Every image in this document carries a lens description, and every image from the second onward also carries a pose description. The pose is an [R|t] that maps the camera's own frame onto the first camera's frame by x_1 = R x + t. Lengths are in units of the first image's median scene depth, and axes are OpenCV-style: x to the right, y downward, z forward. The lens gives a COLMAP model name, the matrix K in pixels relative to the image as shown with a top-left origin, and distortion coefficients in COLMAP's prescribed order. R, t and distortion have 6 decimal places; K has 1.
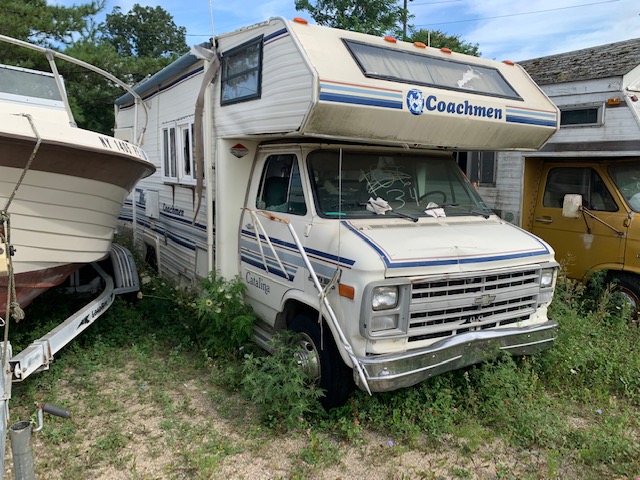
lens RADIAL K [[504.1, 0, 317.1], [0, 504.1, 237.2], [0, 0, 1]] dist [0.026894, -0.012087]
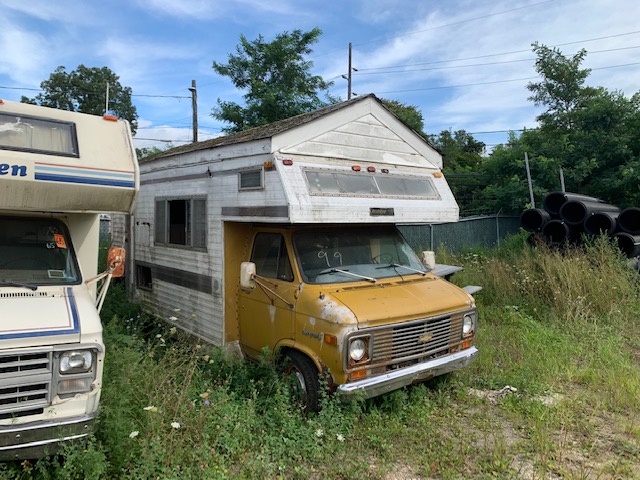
lens RADIAL K [[504.1, 0, 321.6], [0, 504.1, 237.7], [0, 0, 1]] dist [0.026894, -0.012087]
pose [[0.998963, 0.019160, 0.041307, 0.635577], [-0.014196, 0.992998, -0.117276, -0.024705], [-0.043265, 0.116568, 0.992240, 0.087971]]
